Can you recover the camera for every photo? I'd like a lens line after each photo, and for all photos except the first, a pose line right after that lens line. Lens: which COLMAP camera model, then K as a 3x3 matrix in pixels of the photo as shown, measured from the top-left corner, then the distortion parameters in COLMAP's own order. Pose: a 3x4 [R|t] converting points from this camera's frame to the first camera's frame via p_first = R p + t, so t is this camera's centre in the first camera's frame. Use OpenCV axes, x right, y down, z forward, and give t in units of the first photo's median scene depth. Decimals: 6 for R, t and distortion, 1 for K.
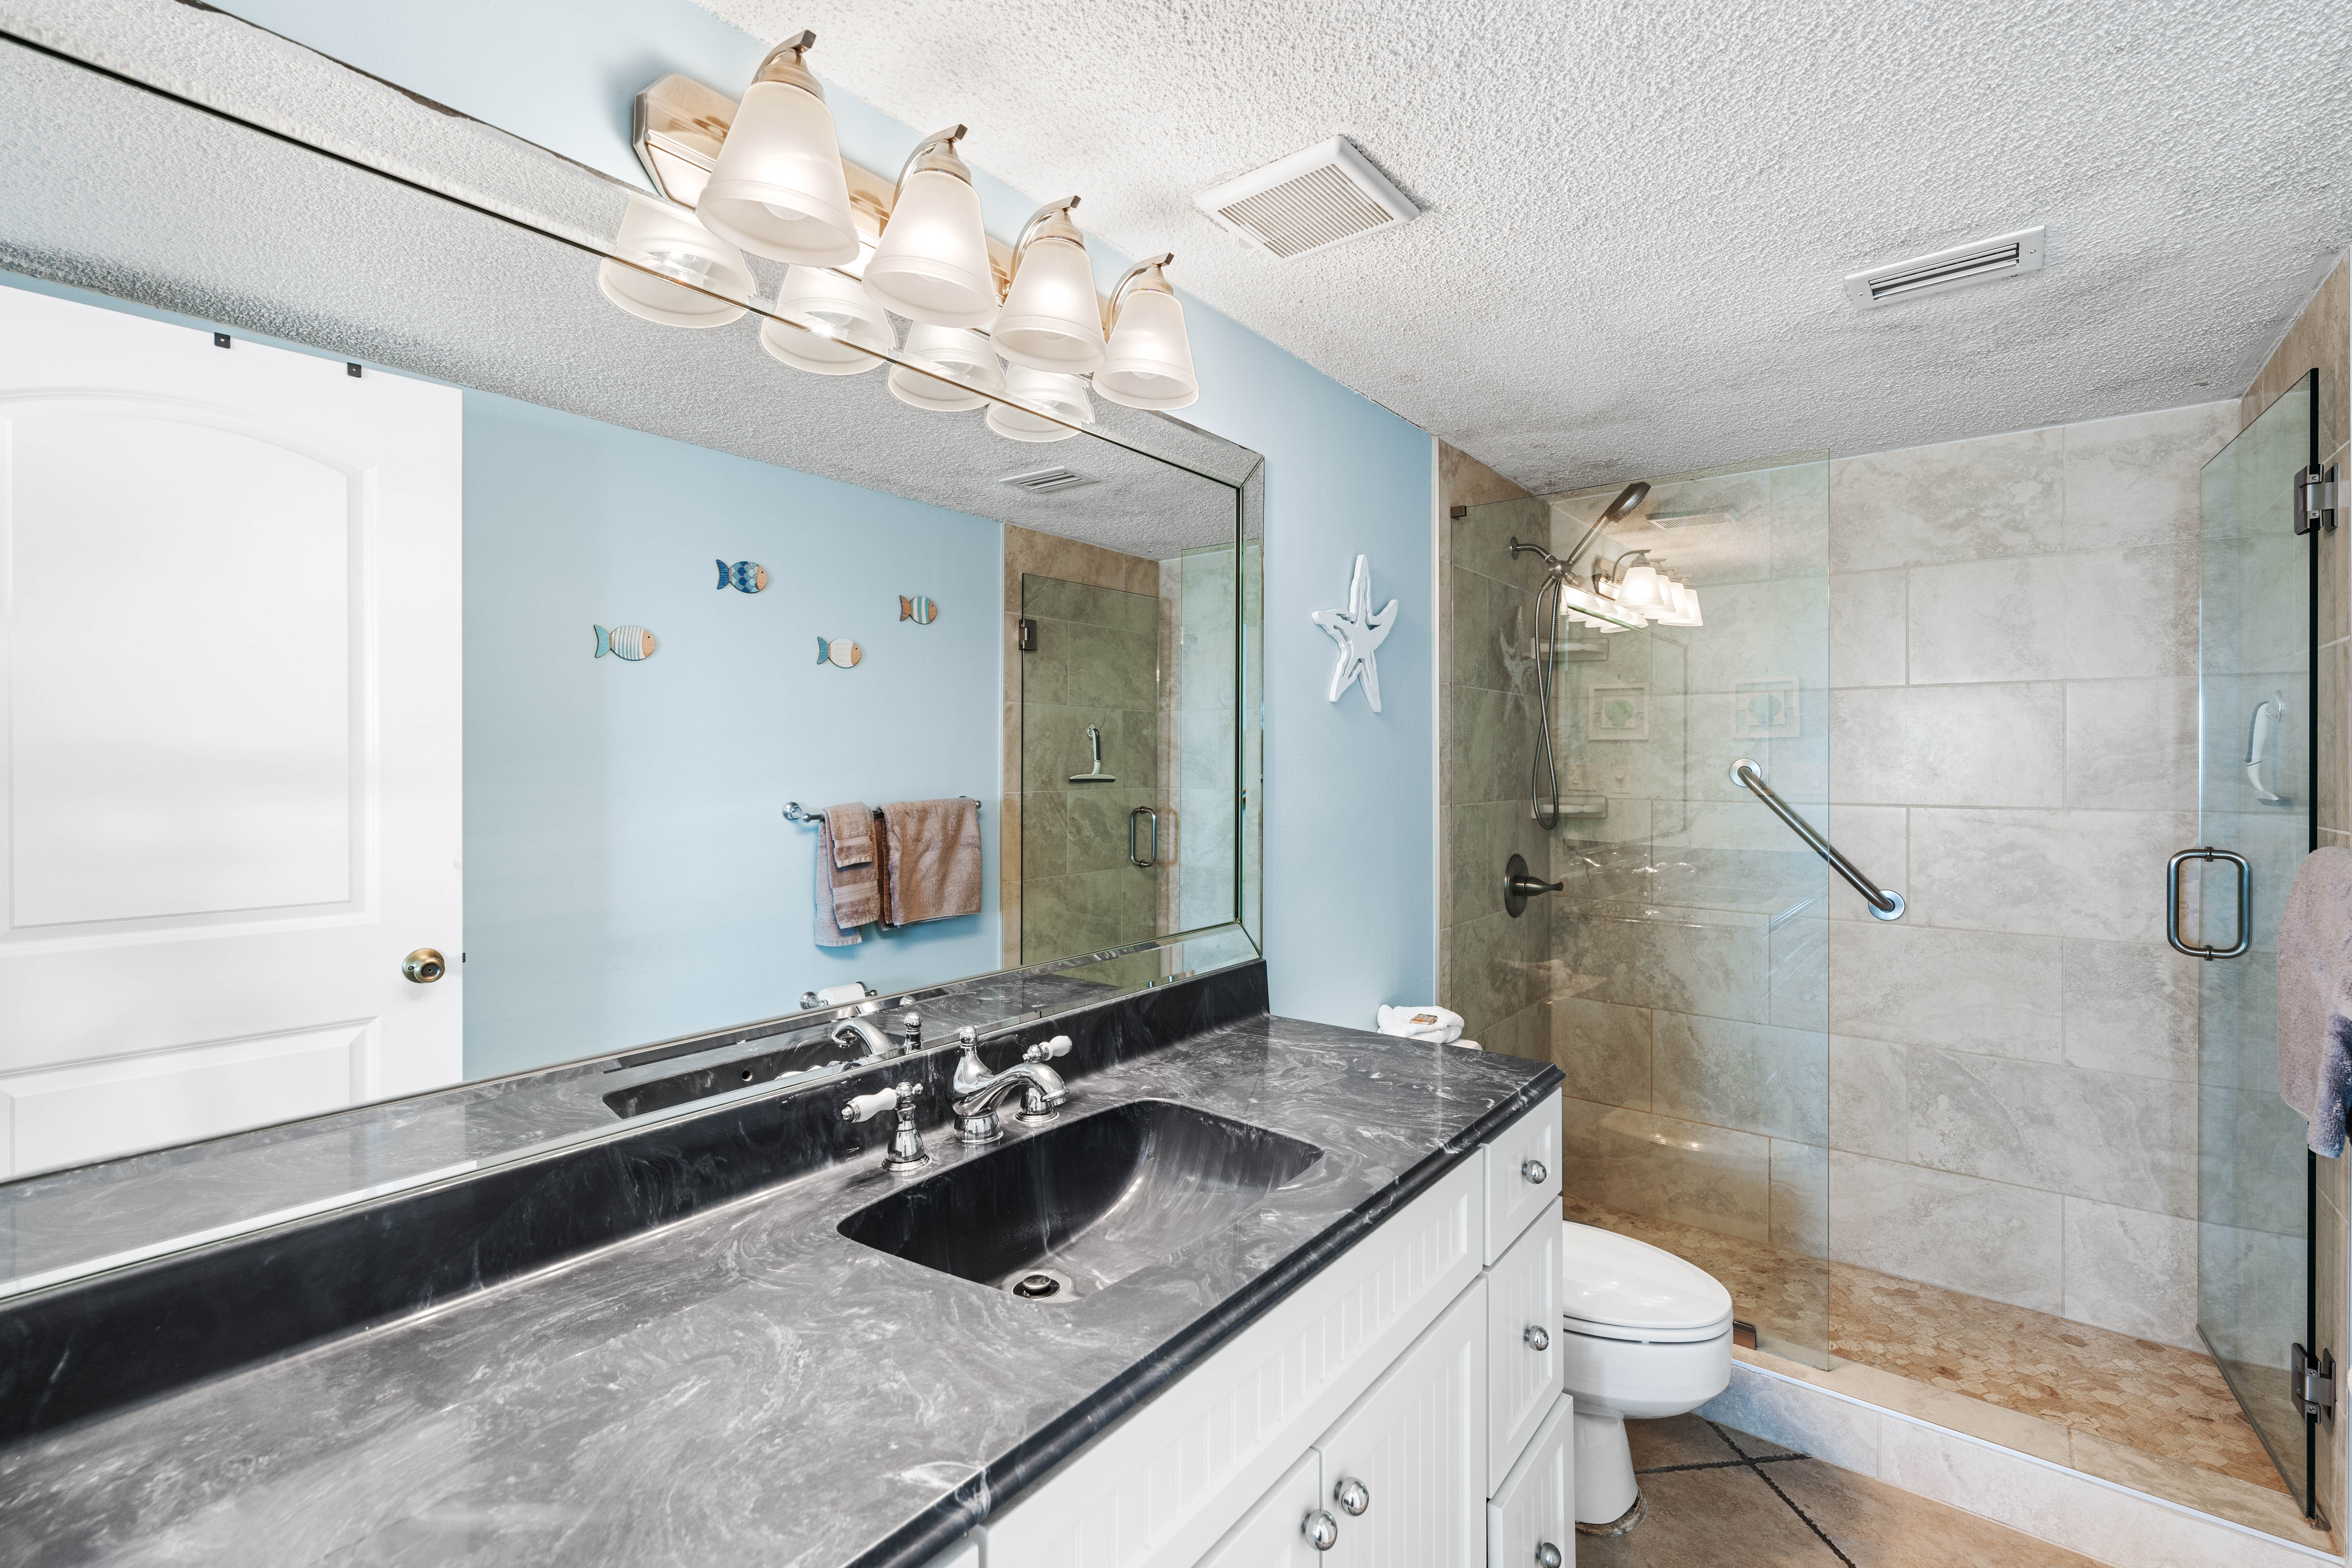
lens RADIAL K [[1083.1, 0, 1168.1], [0, 1083.1, 773.3], [0, 0, 1]] dist [0.002225, 0.002948]
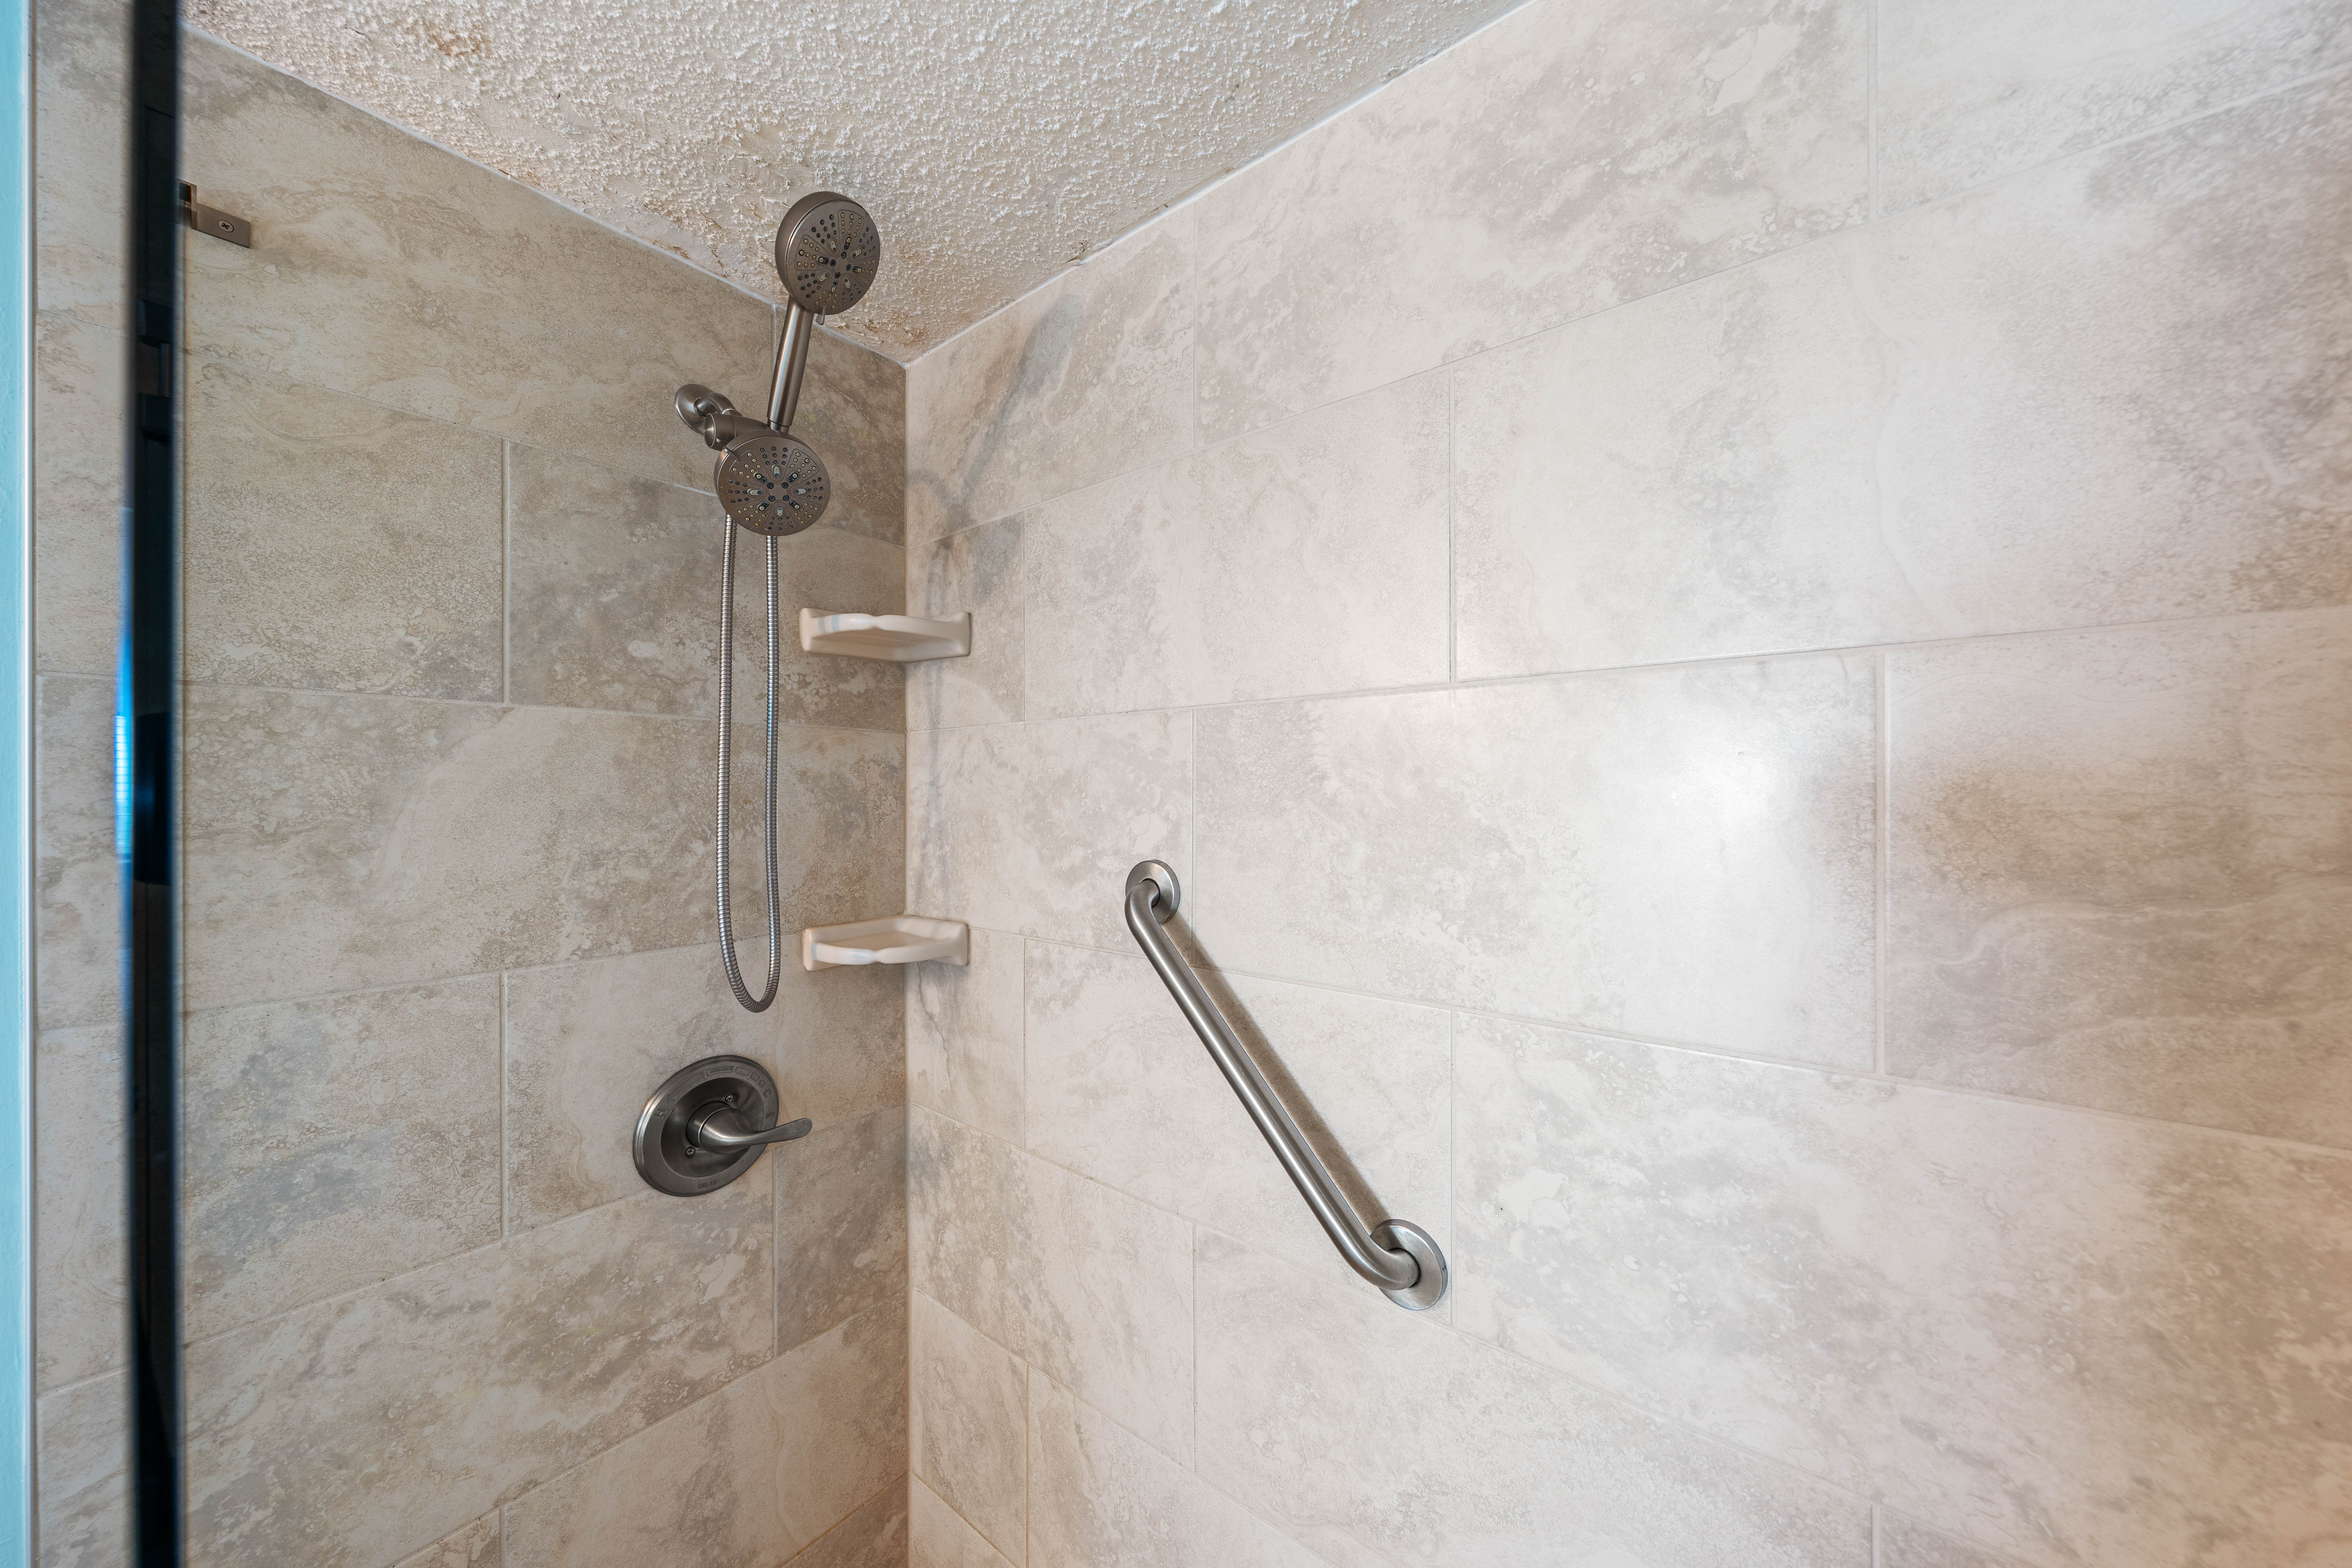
lens RADIAL K [[821.5, 0, 1179.7], [0, 821.5, 802.8], [0, 0, 1]] dist [-0.004617, 0.001171]
pose [[0.999565, 0.001426, -0.029450, 0.600690], [-0.001576, 0.999986, -0.005057, -0.038580], [0.029442, 0.005101, 0.999553, 0.721958]]
